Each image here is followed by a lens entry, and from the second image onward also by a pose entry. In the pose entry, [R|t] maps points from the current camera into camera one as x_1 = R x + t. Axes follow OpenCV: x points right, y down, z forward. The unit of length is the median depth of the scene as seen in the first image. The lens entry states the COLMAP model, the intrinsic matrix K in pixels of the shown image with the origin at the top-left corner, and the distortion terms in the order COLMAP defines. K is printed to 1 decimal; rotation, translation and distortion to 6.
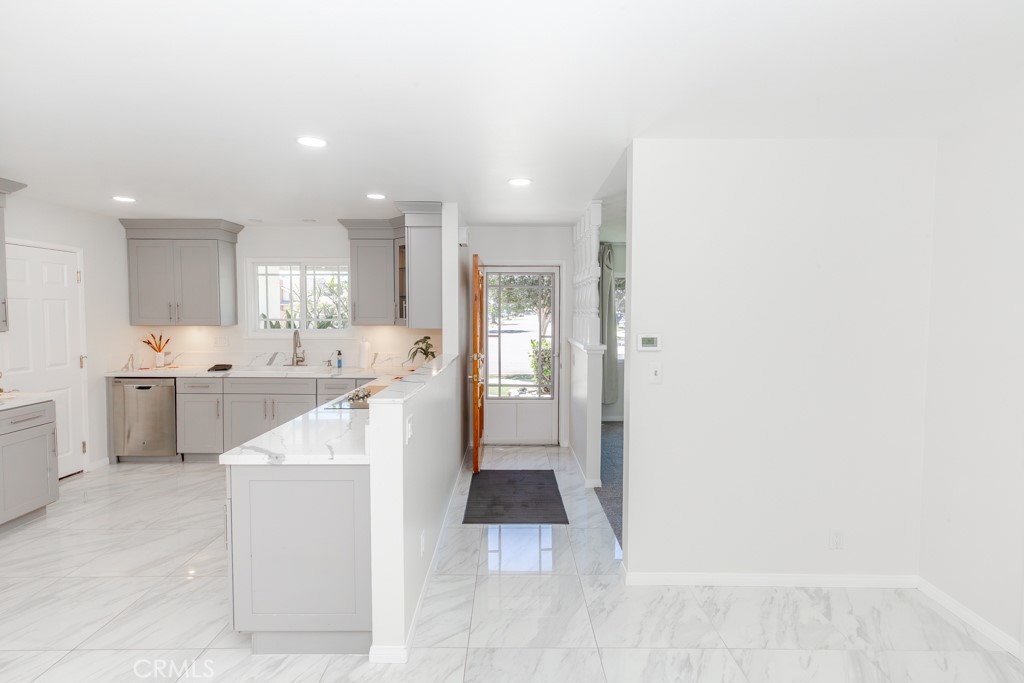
lens RADIAL K [[470.8, 0, 512.9], [0, 470.8, 334.2], [0, 0, 1]] dist [0.001268, 0.000066]
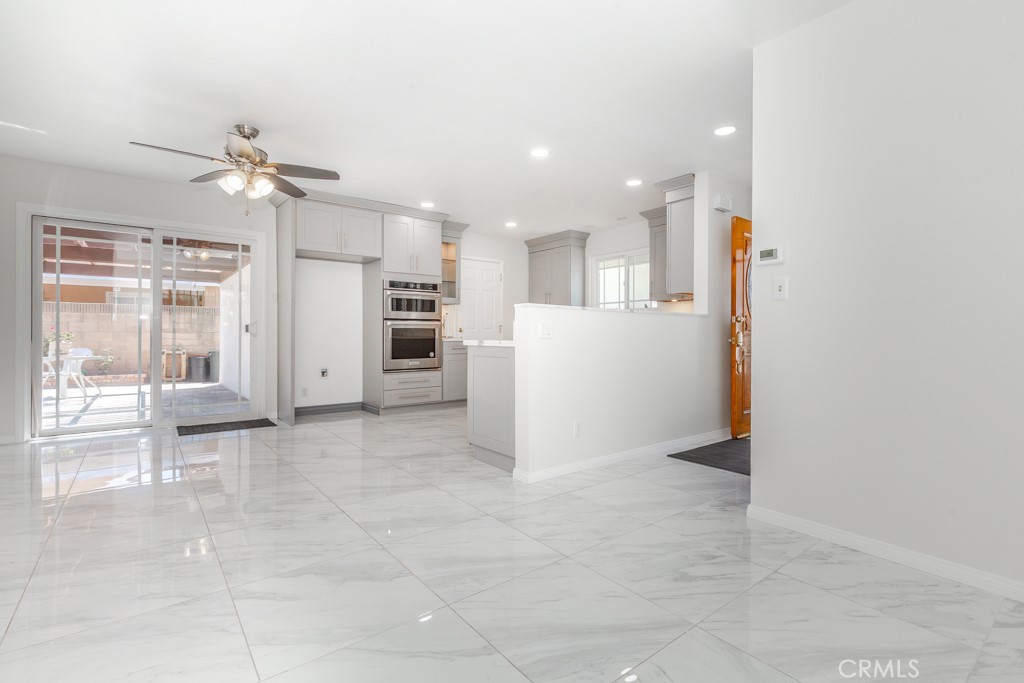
lens RADIAL K [[470.8, 0, 510.8], [0, 470.8, 338.6], [0, 0, 1]] dist [0.001268, 0.000066]
pose [[0.614328, 0.007965, -0.789010, 0.417436], [-0.043424, 0.998775, -0.023728, 0.132813], [0.787855, 0.048839, 0.613922, 0.017891]]
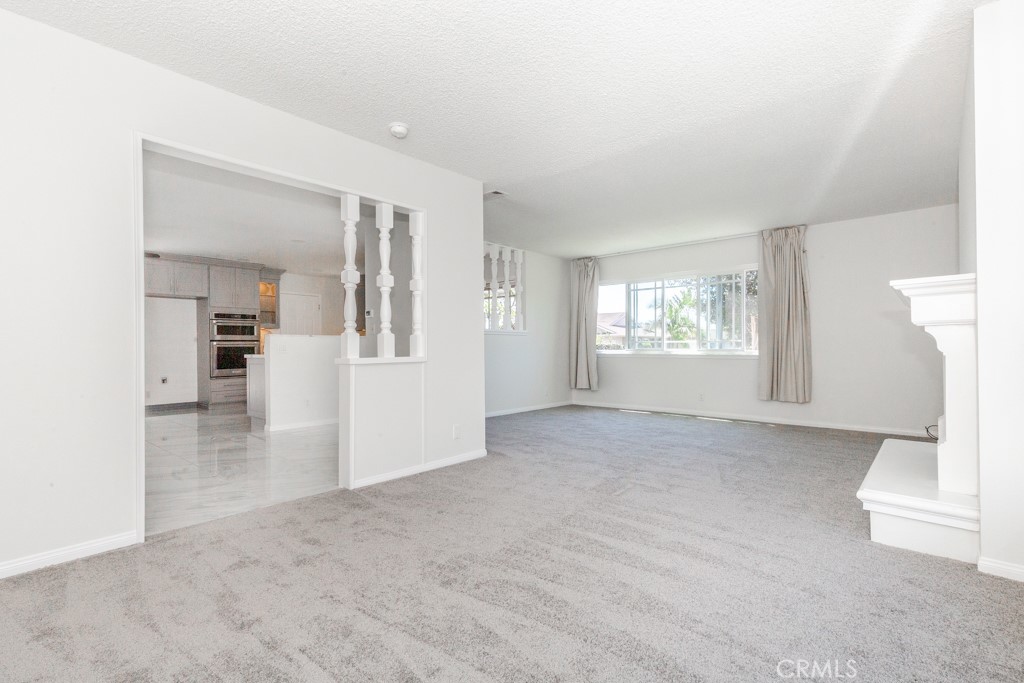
lens RADIAL K [[470.8, 0, 513.4], [0, 470.8, 340.6], [0, 0, 1]] dist [0.001268, 0.000066]
pose [[0.741924, -0.012873, -0.670360, 1.249753], [-0.024859, 0.998600, -0.046689, 0.119070], [0.670023, 0.051304, 0.740566, -0.025942]]
